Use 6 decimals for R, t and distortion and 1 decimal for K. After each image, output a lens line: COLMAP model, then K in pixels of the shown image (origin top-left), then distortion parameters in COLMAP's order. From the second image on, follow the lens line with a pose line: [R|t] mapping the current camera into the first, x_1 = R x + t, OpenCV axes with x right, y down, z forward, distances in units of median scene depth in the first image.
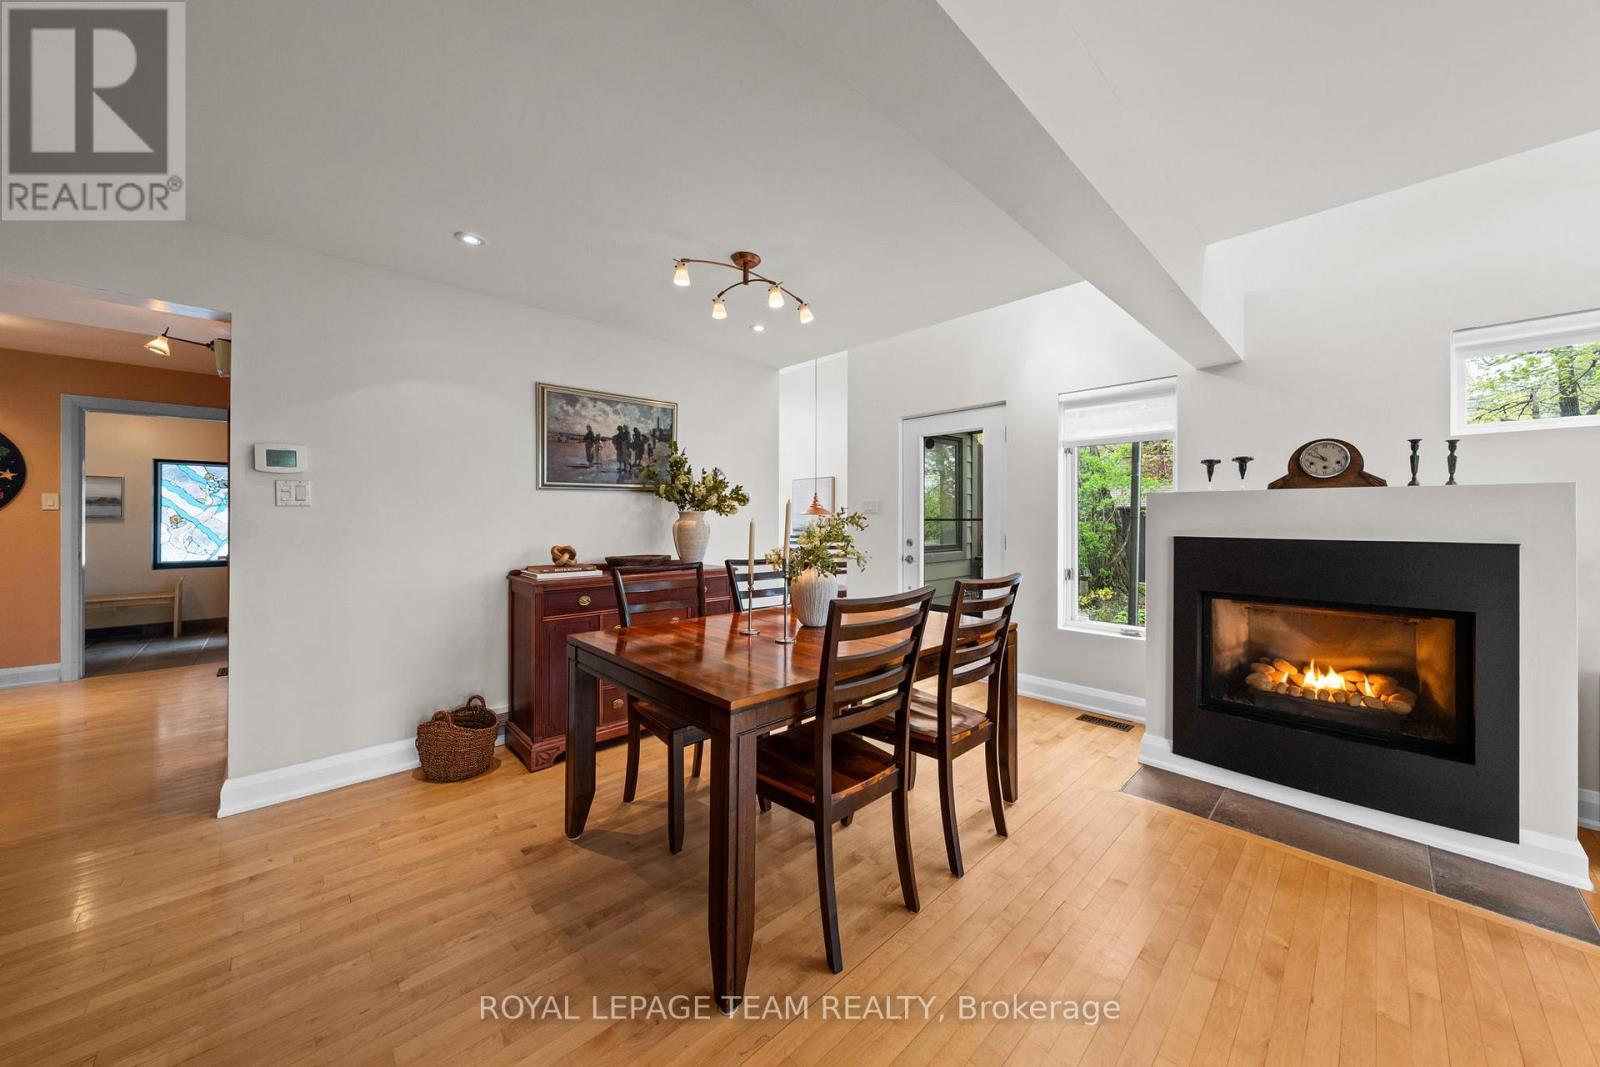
lens RADIAL K [[548.3, 0, 803.1], [0, 548.3, 516.0], [0, 0, 1]] dist [-0.007191, -0.000010]
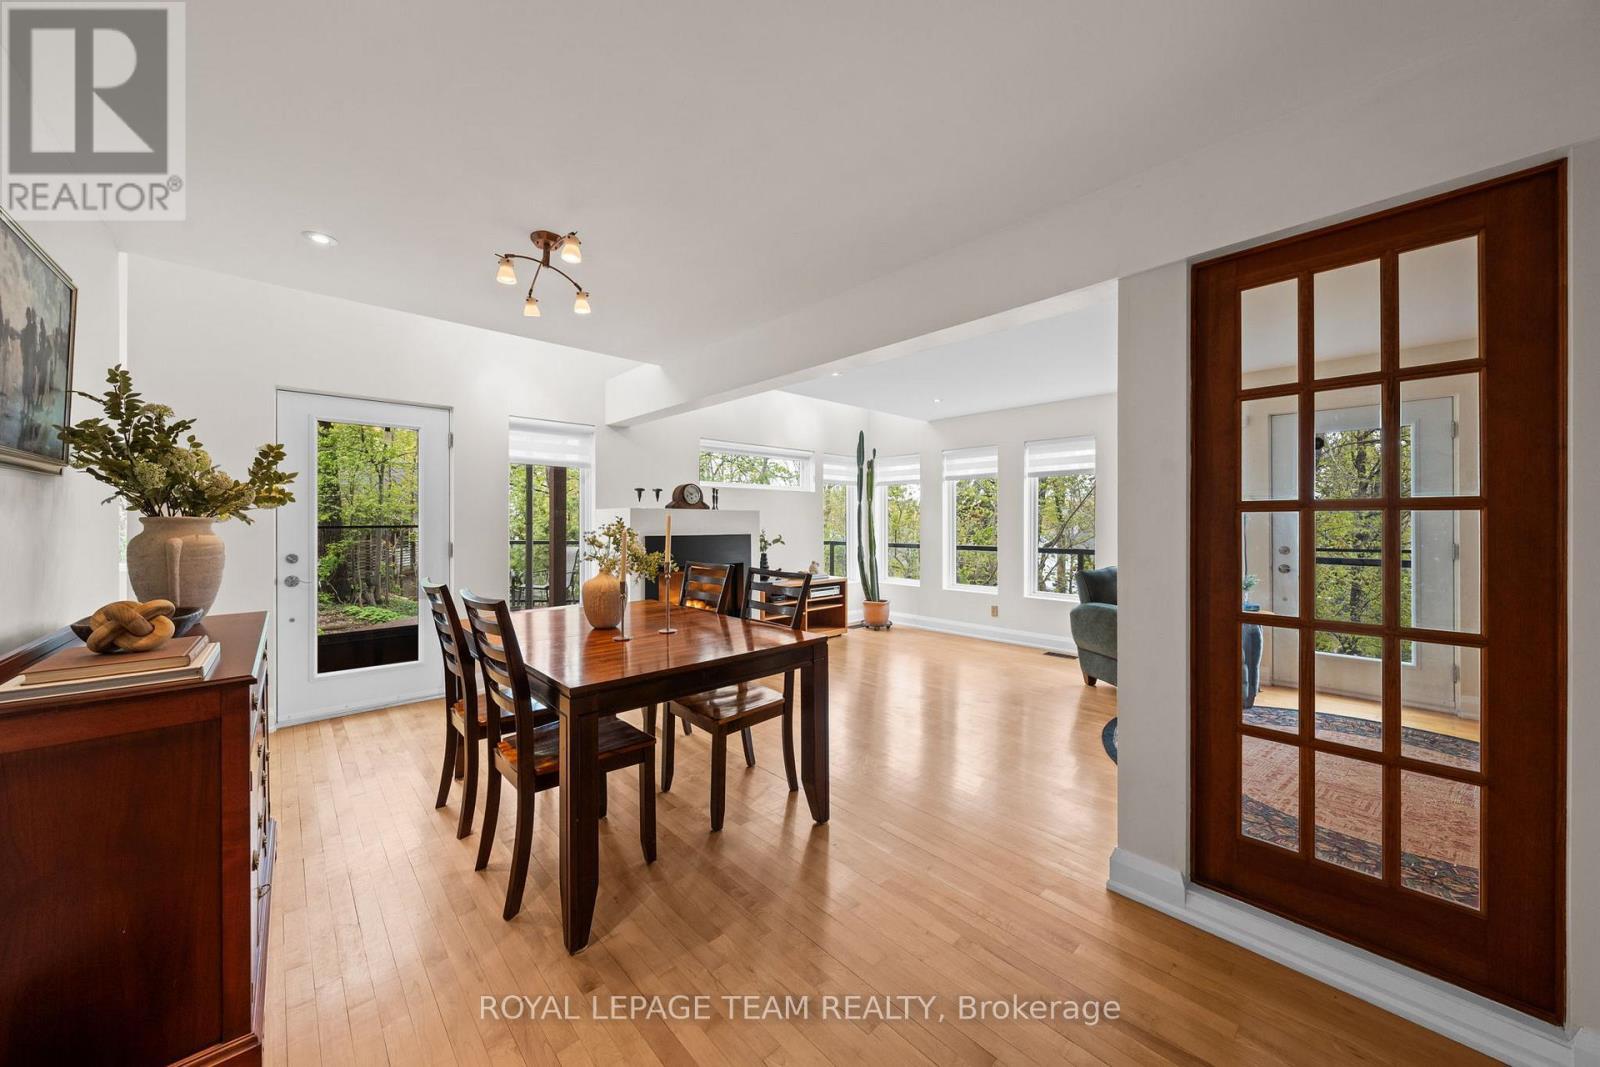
lens RADIAL K [[554.2, 0, 792.0], [0, 554.2, 522.1], [0, 0, 1]] dist [-0.000702, 0.000021]
pose [[0.017111, -0.003192, 0.999848, -0.769626], [-0.003026, 0.999990, 0.003244, -0.008407], [-0.999849, -0.003081, 0.017102, 0.444159]]
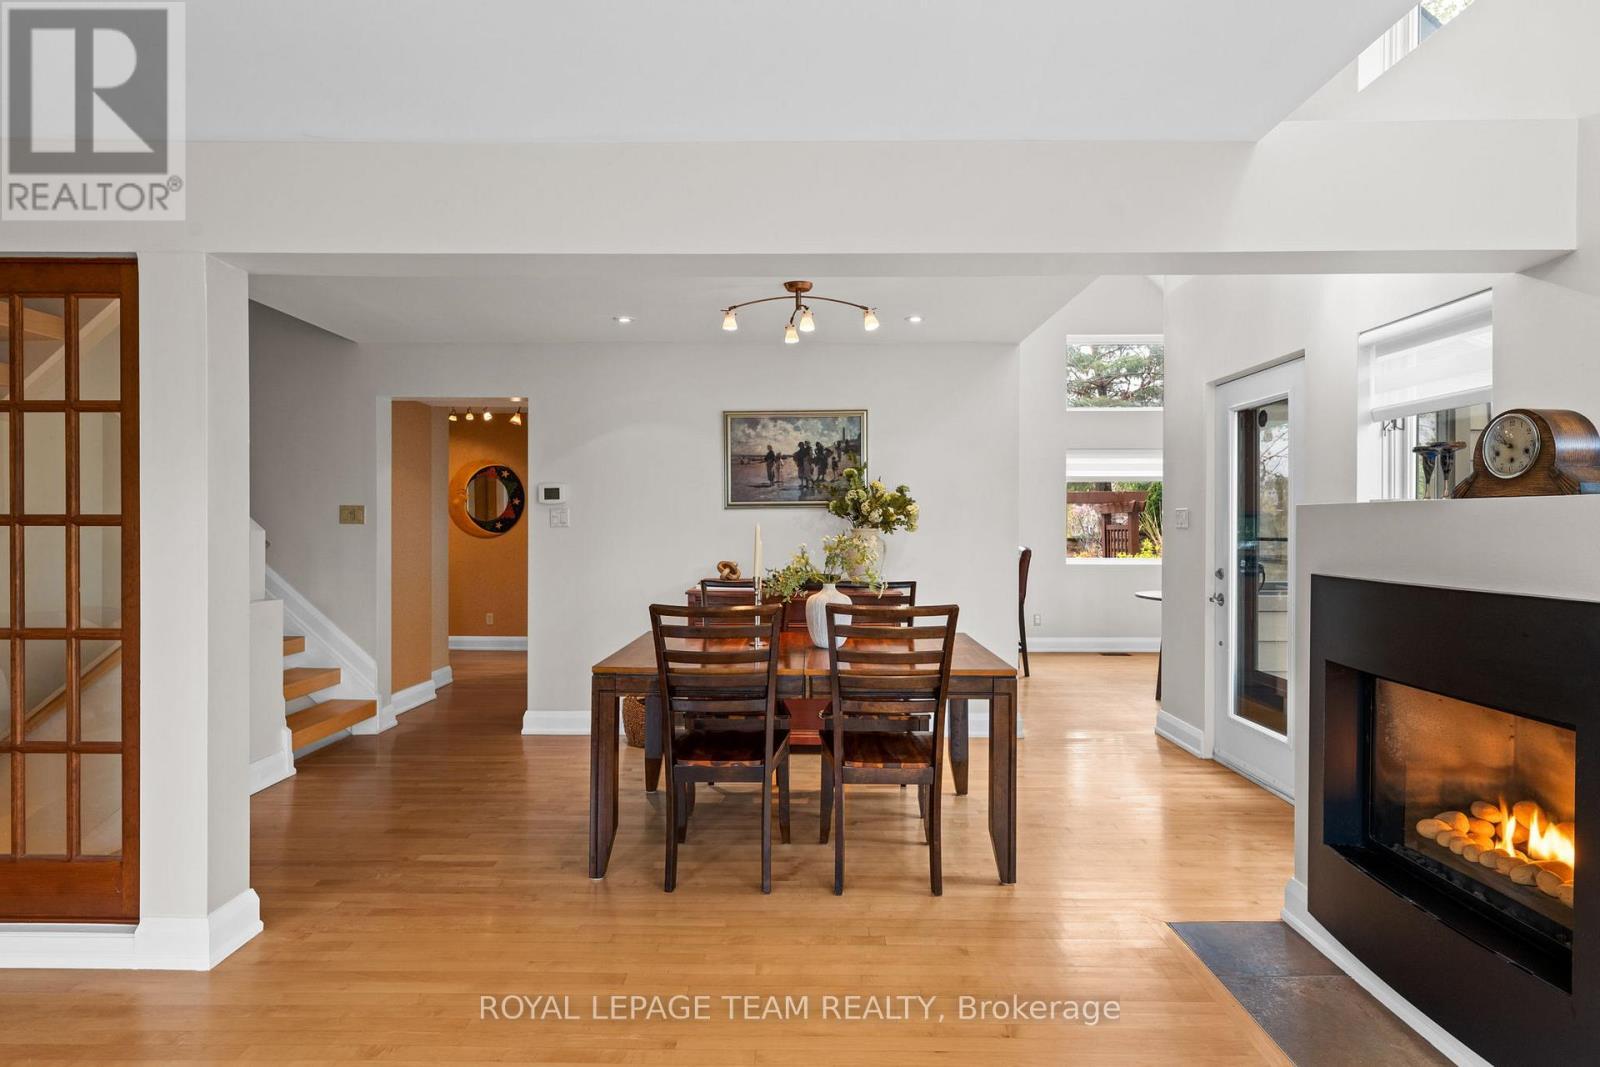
lens RADIAL K [[848.0, 0, 804.3], [0, 848.0, 531.3], [0, 0, 1]] dist [-0.015055, -0.000229]
pose [[0.720748, 0.004276, -0.693184, 0.760543], [0.003088, 0.999951, 0.009379, -0.019250], [0.693190, -0.008900, 0.720700, -0.100184]]
